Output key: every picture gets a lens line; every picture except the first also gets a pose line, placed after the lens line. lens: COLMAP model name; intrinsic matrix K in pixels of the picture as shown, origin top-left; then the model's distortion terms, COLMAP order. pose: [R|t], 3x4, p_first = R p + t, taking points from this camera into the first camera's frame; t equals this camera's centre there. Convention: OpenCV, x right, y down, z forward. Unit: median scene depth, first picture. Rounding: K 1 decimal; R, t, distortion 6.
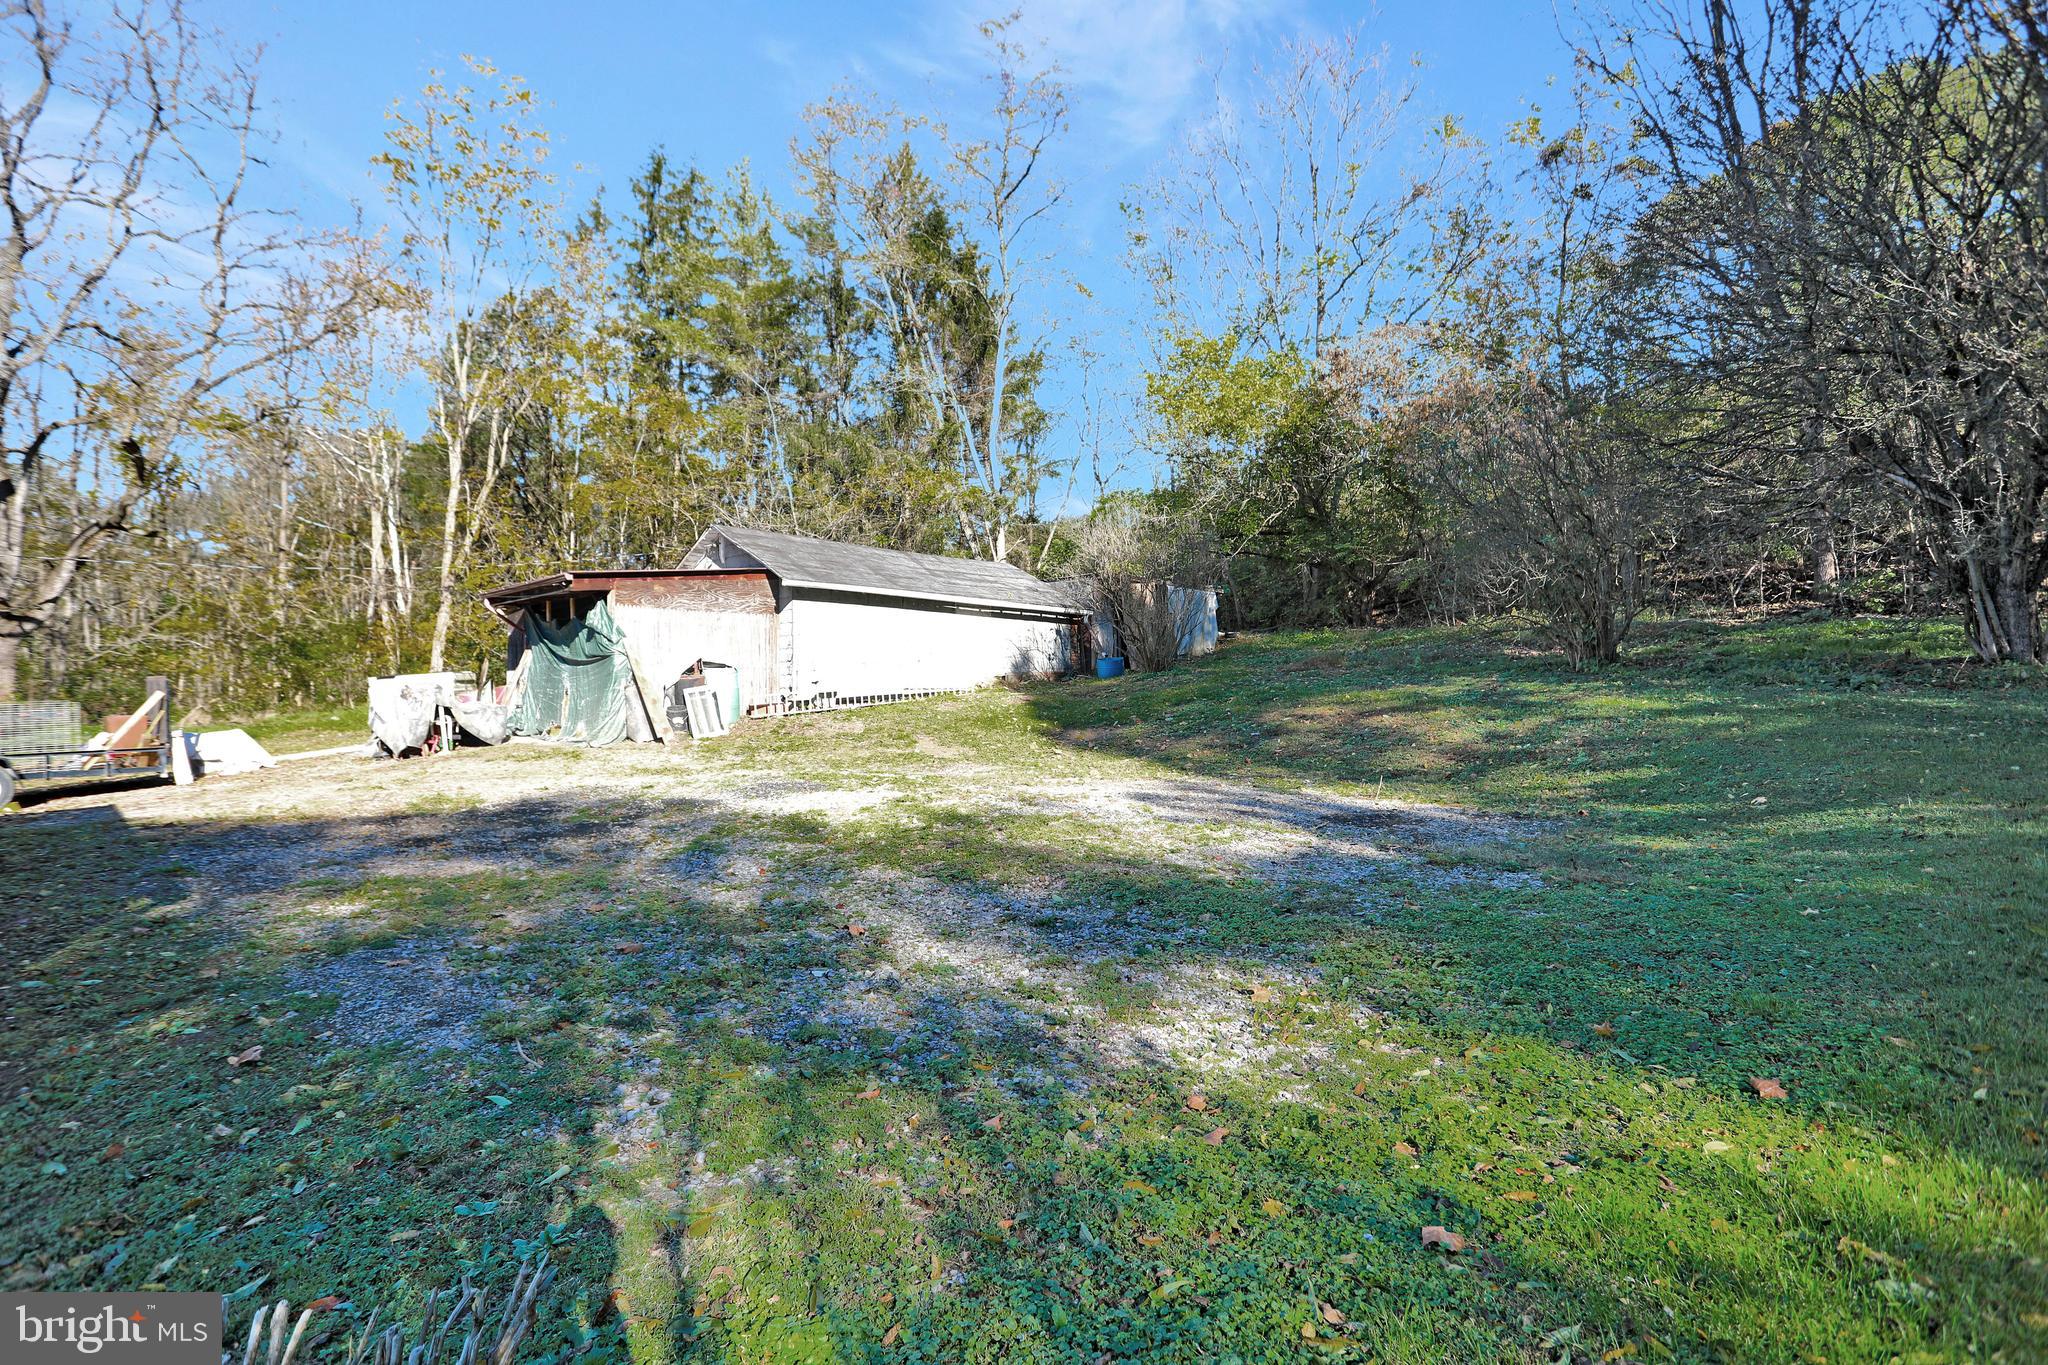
lens RADIAL K [[1015.7, 0, 1021.2], [0, 1015.7, 681.3], [0, 0, 1]] dist [-0.020325, 0.000472]
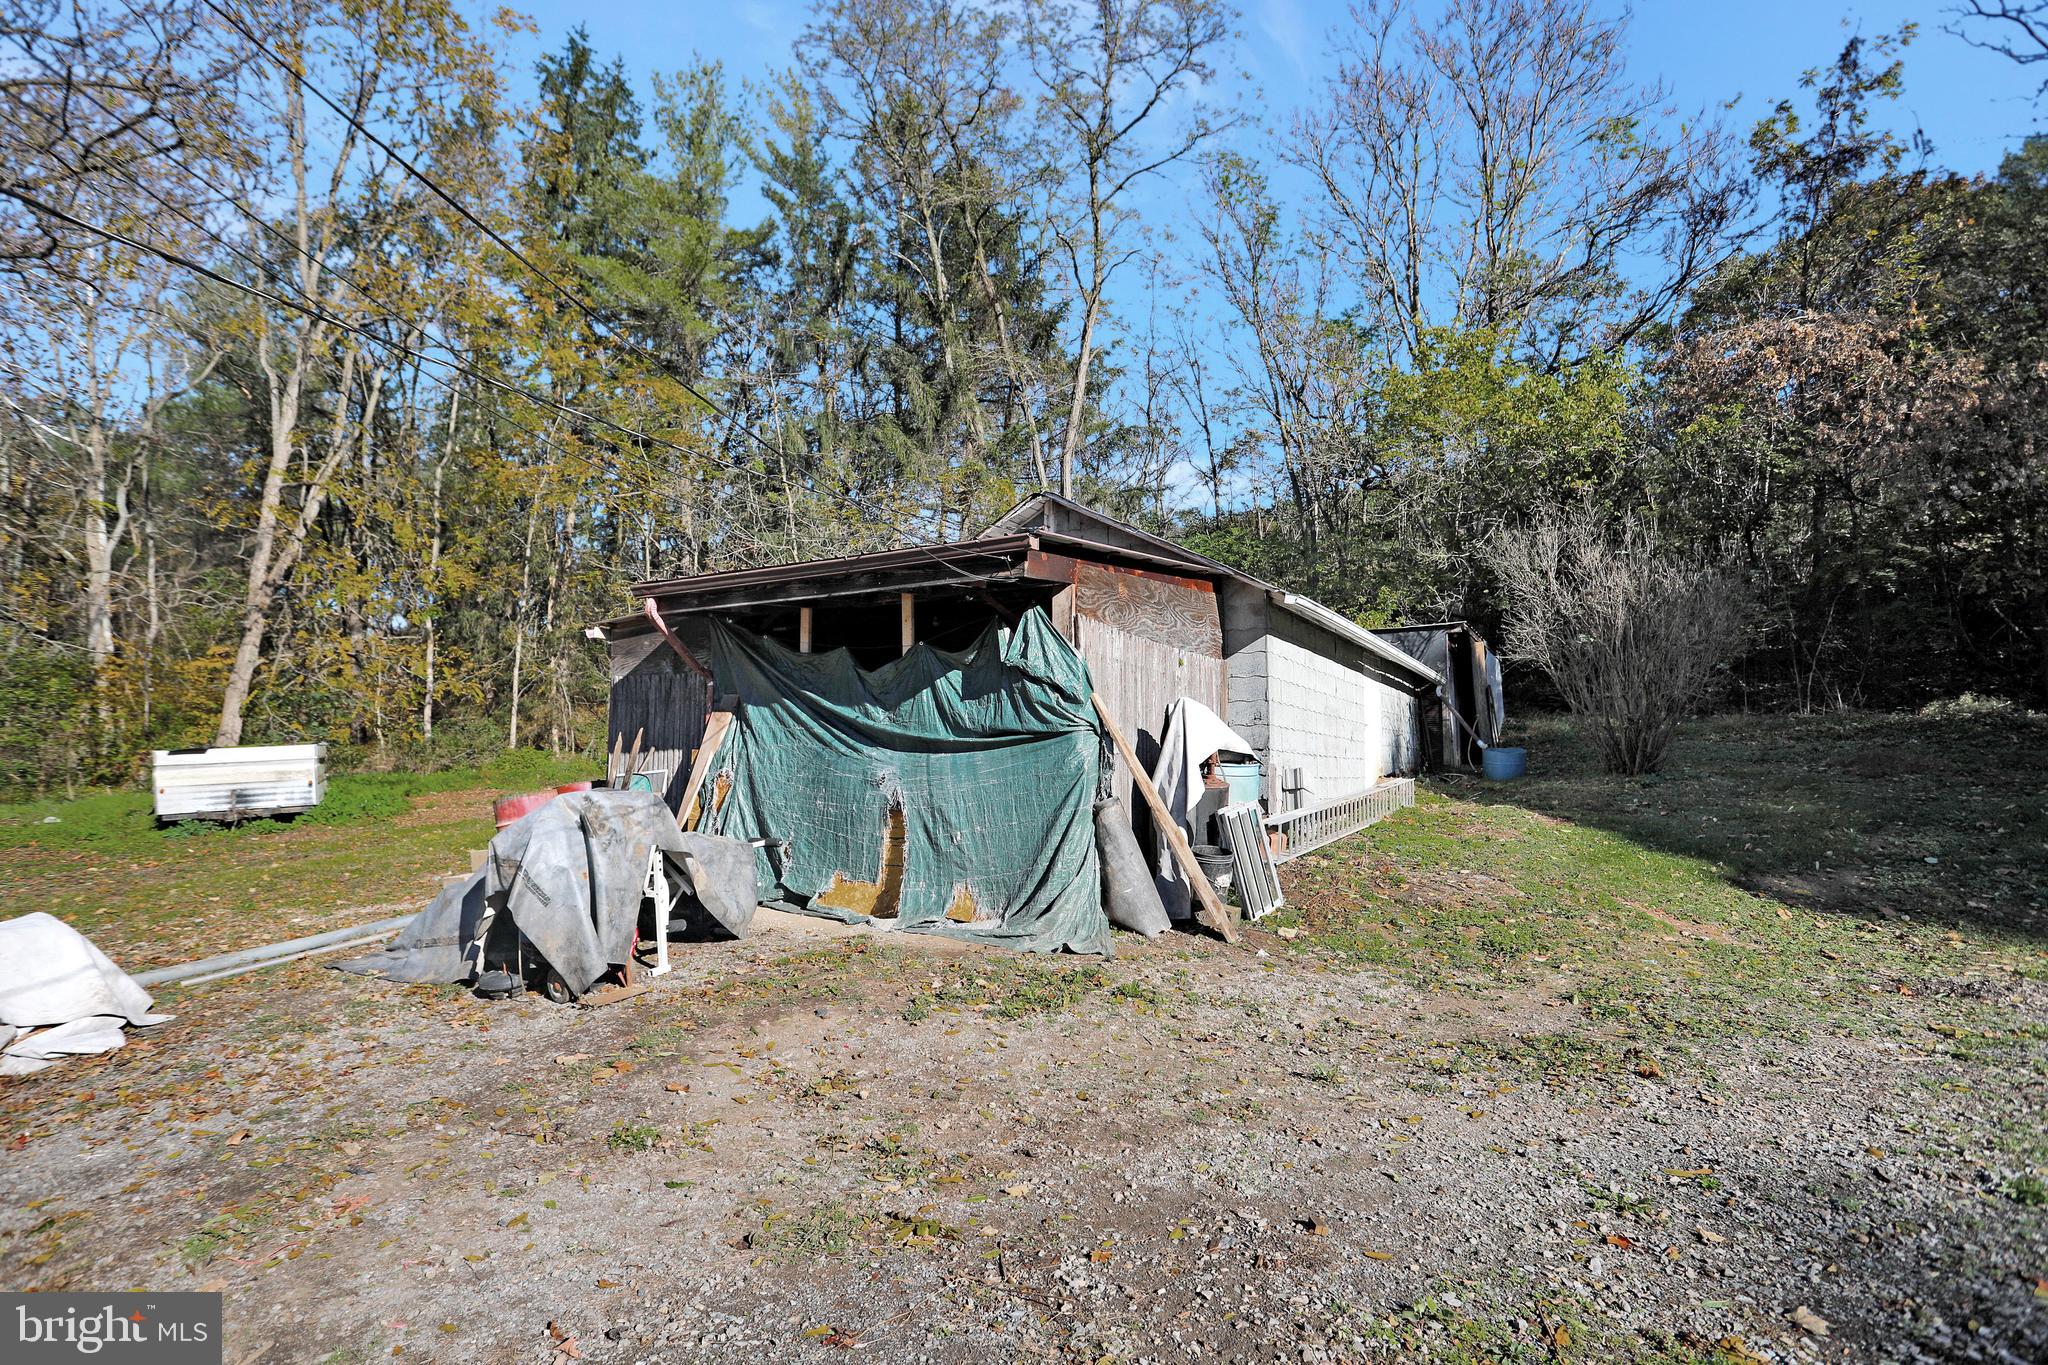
lens RADIAL K [[1057.1, 0, 1026.6], [0, 1057.1, 679.3], [0, 0, 1]] dist [-0.017971, 0.000099]
pose [[0.972608, 0.034330, 0.229902, -0.484594], [-0.016970, 0.996882, -0.077066, -0.011096], [-0.231831, 0.071053, 0.970158, 0.507339]]
